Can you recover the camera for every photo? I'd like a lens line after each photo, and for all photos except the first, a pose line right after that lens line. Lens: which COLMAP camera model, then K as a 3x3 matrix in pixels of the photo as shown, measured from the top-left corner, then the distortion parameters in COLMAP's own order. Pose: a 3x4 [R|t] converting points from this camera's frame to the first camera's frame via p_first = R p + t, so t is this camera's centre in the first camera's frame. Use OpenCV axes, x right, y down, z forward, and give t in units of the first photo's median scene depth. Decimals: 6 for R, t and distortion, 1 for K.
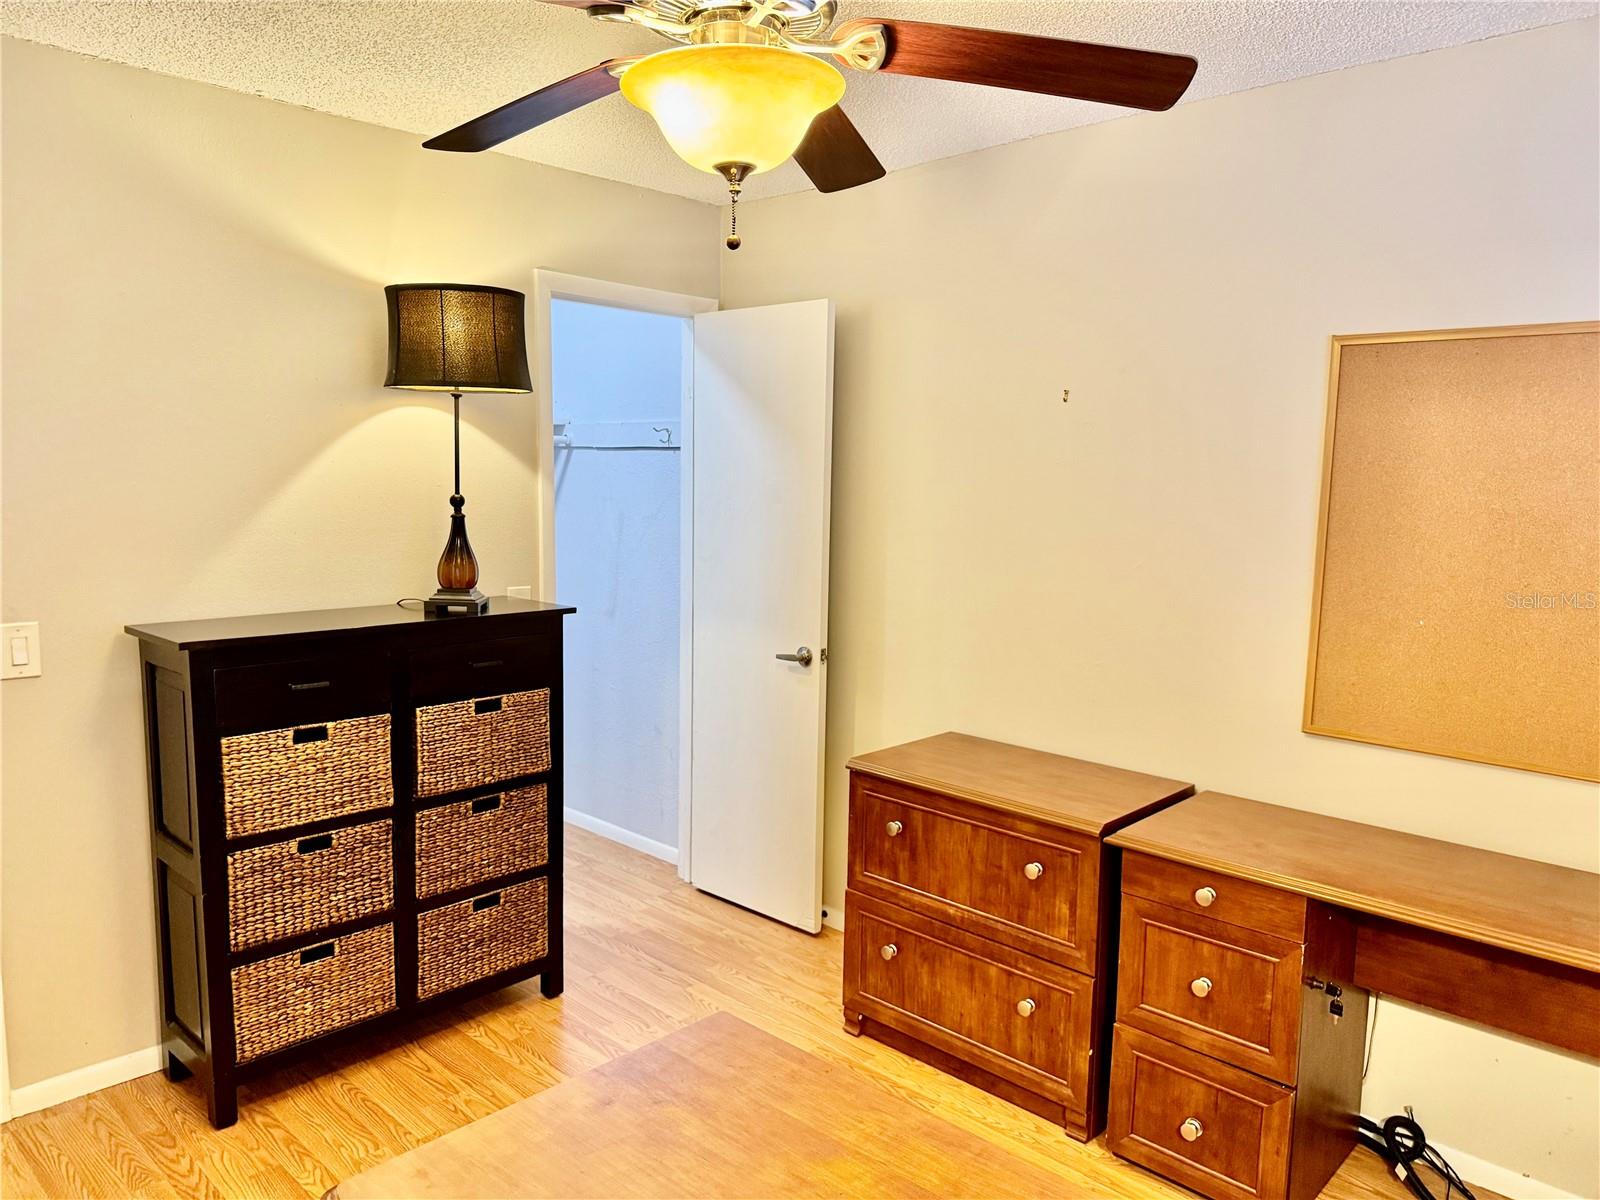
lens RADIAL K [[1107.1, 0, 794.6], [0, 1107.1, 597.4], [0, 0, 1]] dist [0.133940, -0.214958]
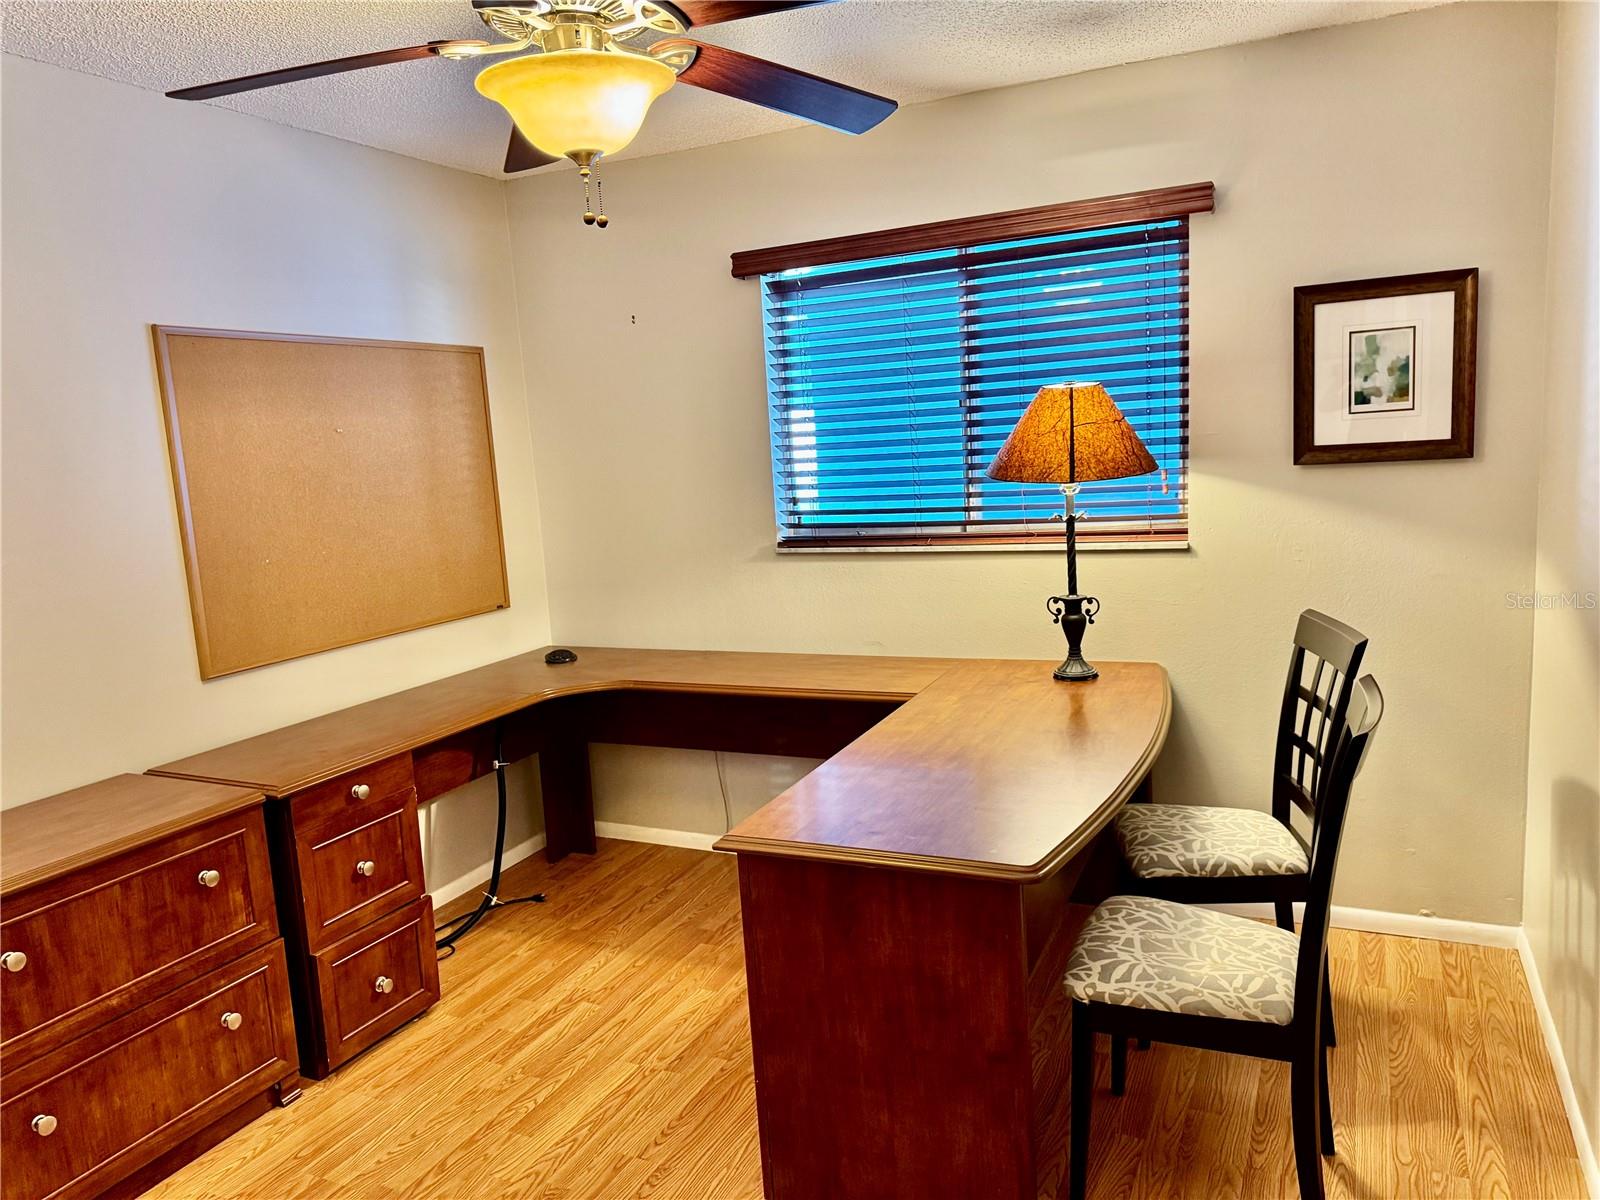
lens RADIAL K [[1102.9, 0, 800.0], [0, 1102.9, 600.0], [0, 0, 1]] dist [0.186191, -0.216781]
pose [[-0.285627, -0.146029, 0.947150, -0.778876], [0.173779, 0.964046, 0.201039, -0.082394], [-0.942453, 0.222017, -0.249981, 0.713630]]
